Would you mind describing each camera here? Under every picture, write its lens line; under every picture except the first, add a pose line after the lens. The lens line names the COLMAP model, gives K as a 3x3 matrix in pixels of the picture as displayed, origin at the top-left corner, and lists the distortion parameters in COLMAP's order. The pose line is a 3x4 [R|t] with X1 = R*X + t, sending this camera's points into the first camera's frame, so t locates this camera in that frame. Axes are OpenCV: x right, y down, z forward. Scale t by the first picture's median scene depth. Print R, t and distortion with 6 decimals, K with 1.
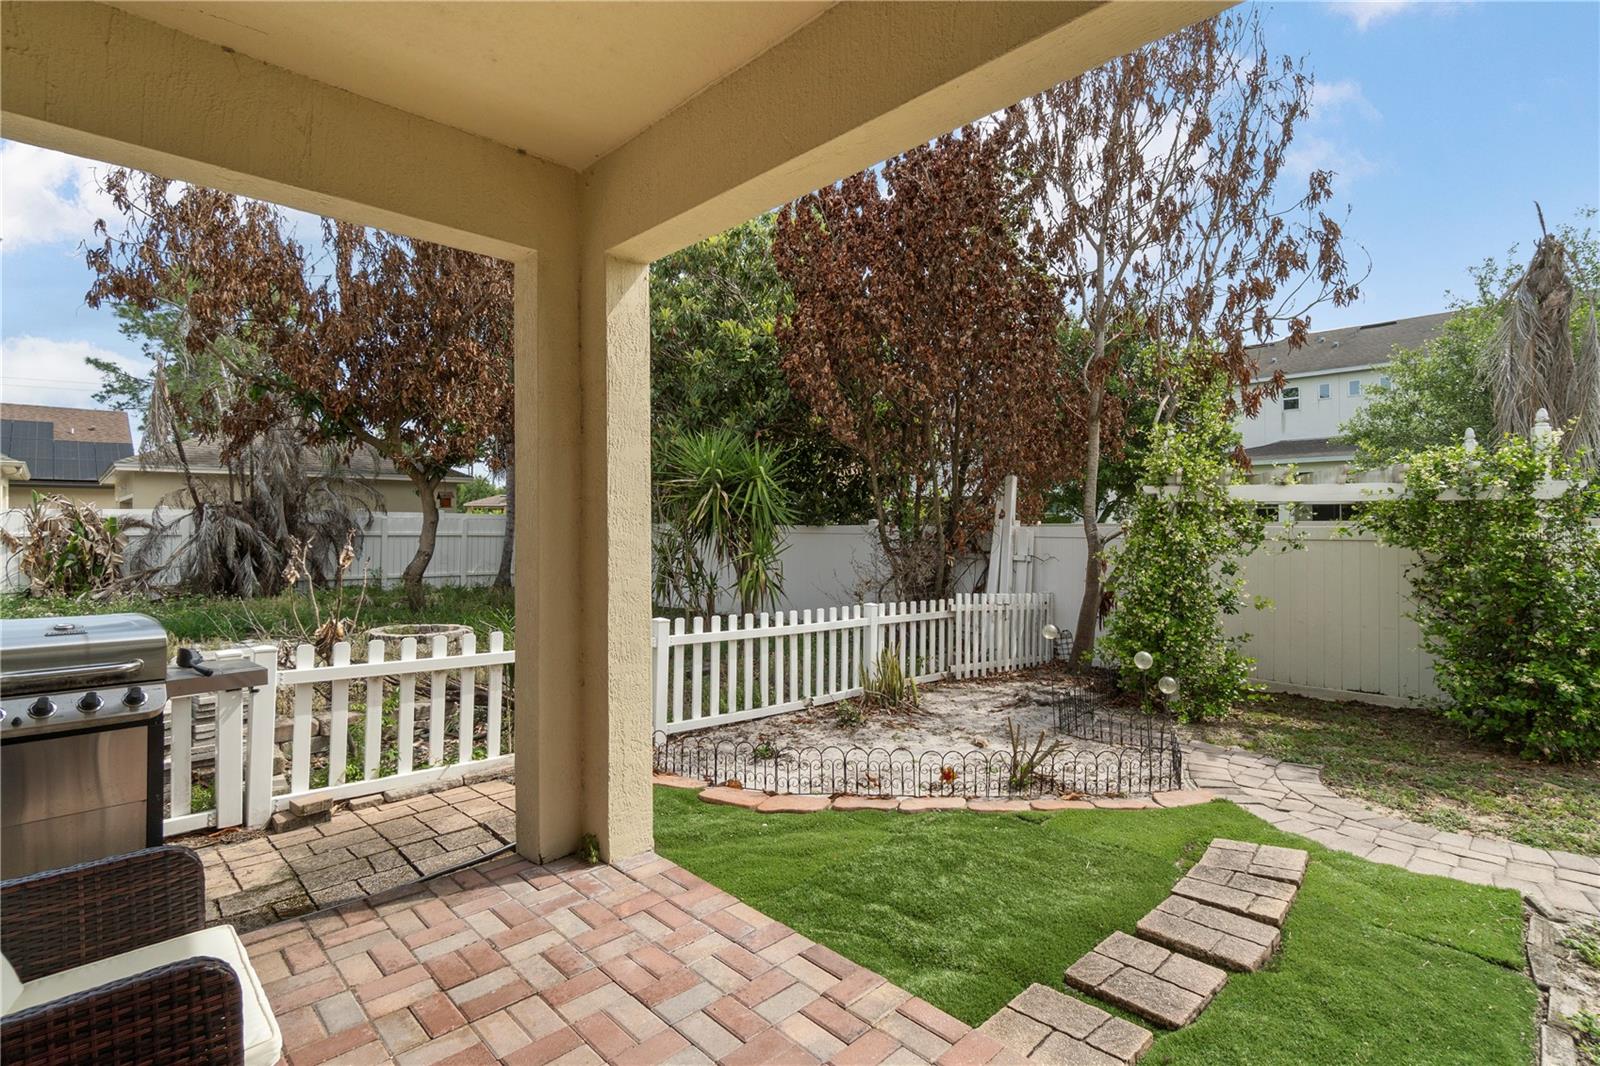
lens RADIAL K [[748.9, 0, 771.6], [0, 748.9, 517.3], [0, 0, 1]] dist [0.000185, 0.000286]
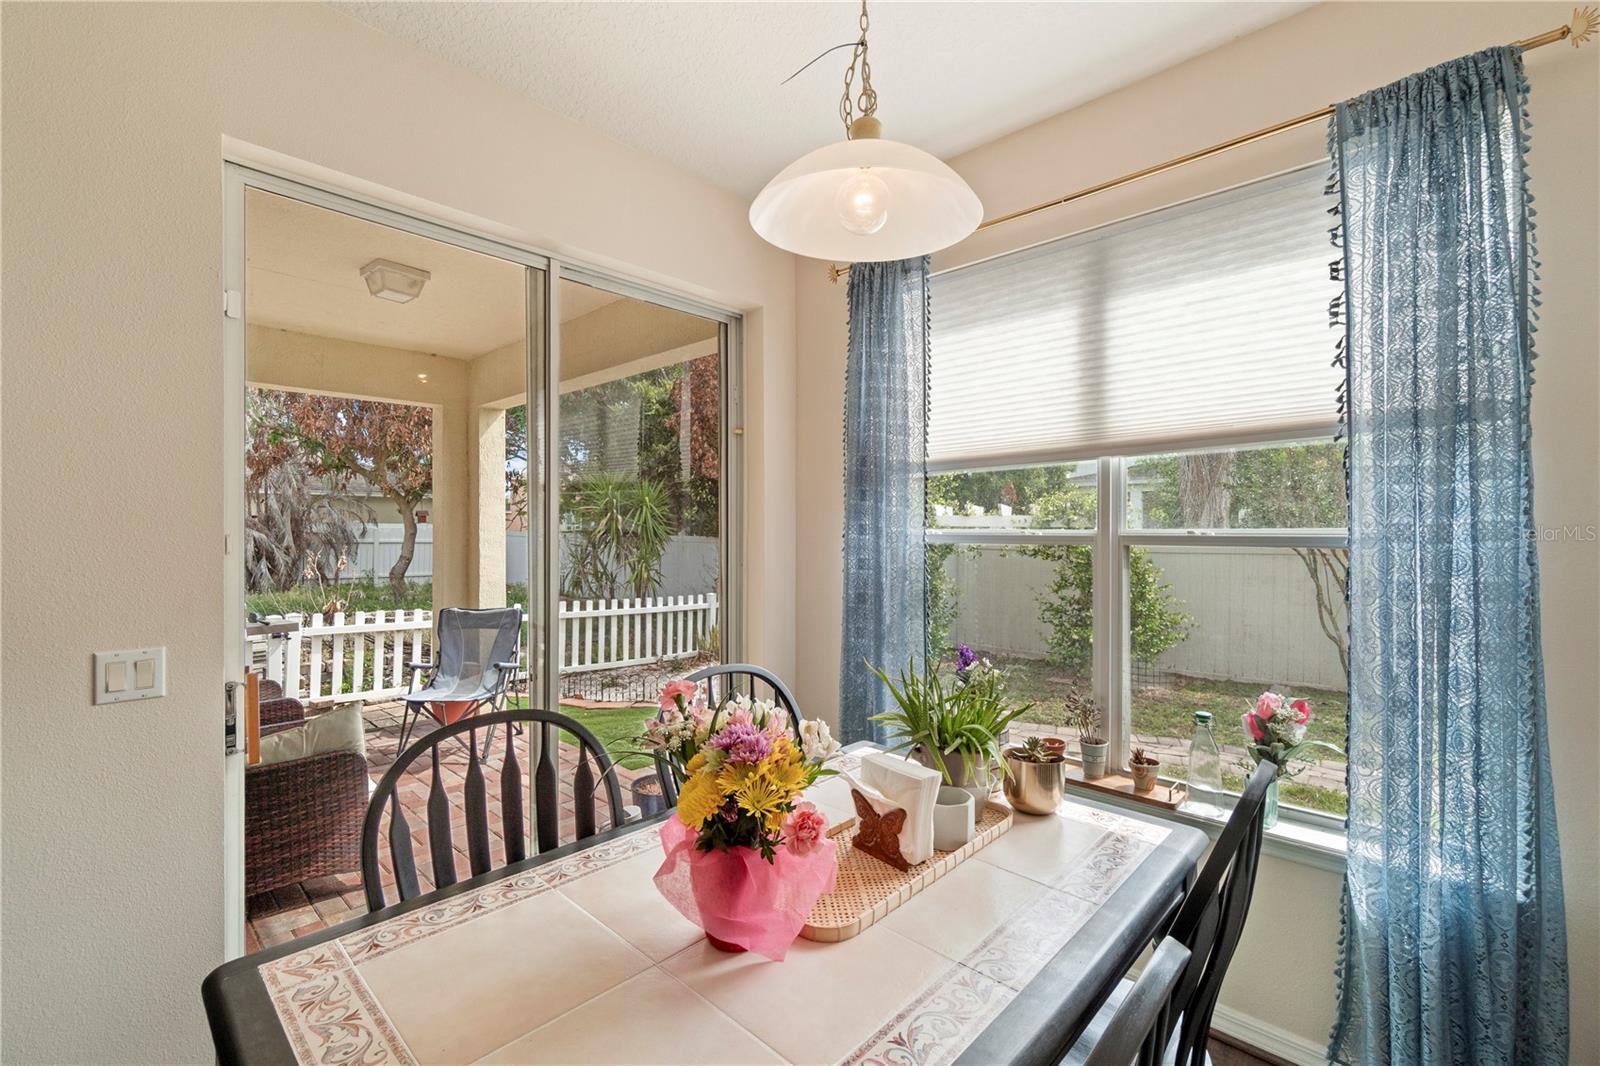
lens RADIAL K [[696.3, 0, 789.9], [0, 696.3, 527.8], [0, 0, 1]] dist [-0.001357, -0.000554]
pose [[0.998651, 0.002713, 0.051861, 0.180588], [-0.003176, 0.999956, 0.008835, -0.021769], [-0.051835, -0.008987, 0.998615, -0.310754]]
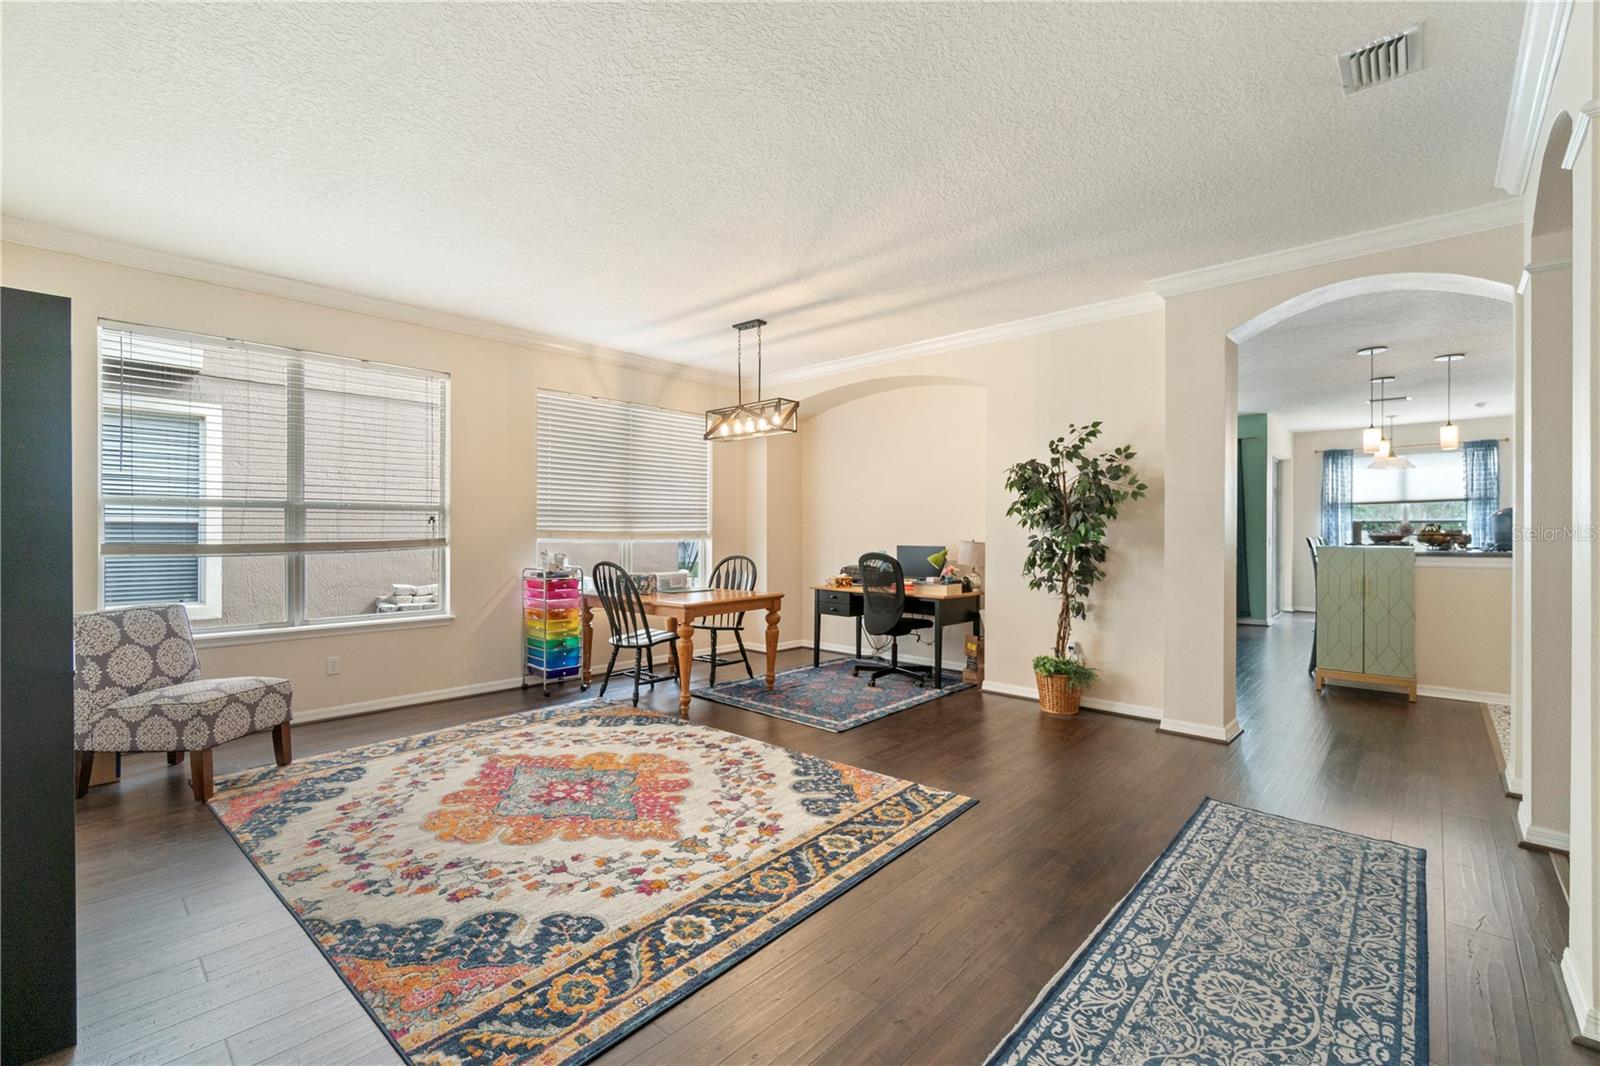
lens RADIAL K [[687.2, 0, 790.9], [0, 687.2, 533.7], [0, 0, 1]] dist [-0.007694, 0.000557]
pose [[0.997574, 0.006088, 0.069343, -0.849809], [-0.006696, 0.999941, 0.008536, 0.004512], [-0.069287, -0.008980, 0.997556, -1.172800]]
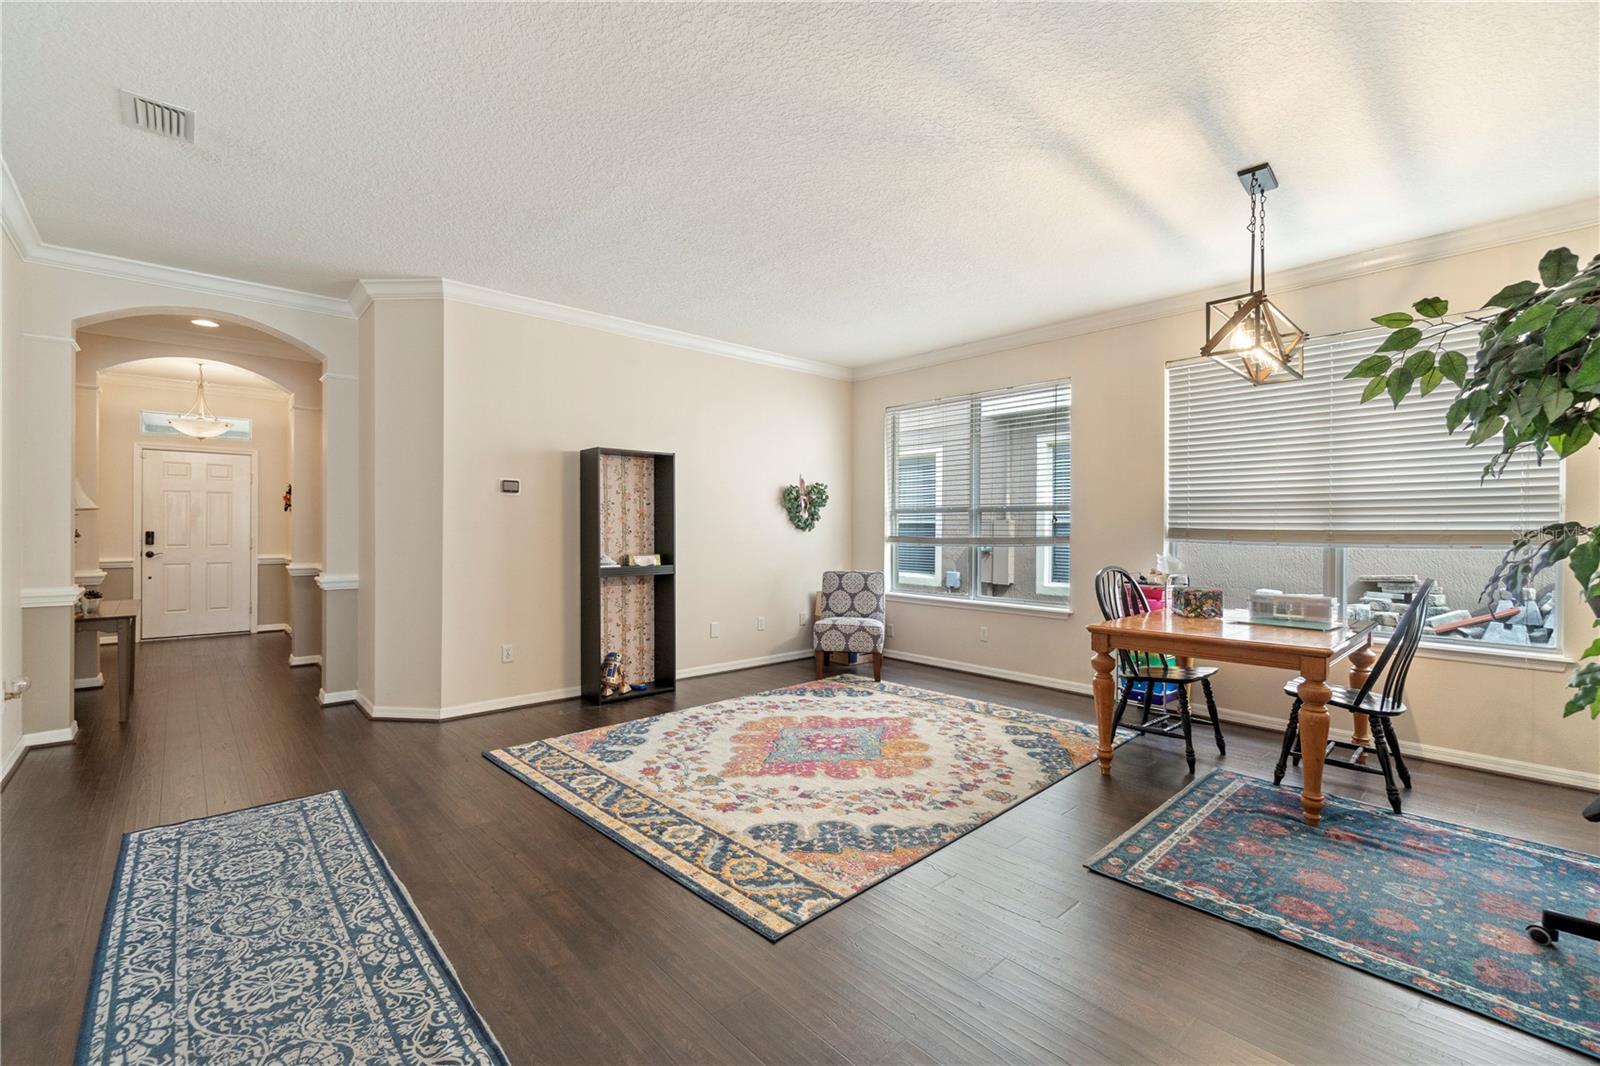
lens RADIAL K [[696.3, 0, 789.9], [0, 696.3, 527.8], [0, 0, 1]] dist [-0.001357, -0.000554]
pose [[-0.031174, 0.004719, -0.999503, -0.471701], [0.003792, 0.999982, 0.004603, 0.004555], [0.999507, -0.003647, -0.031192, -0.791008]]
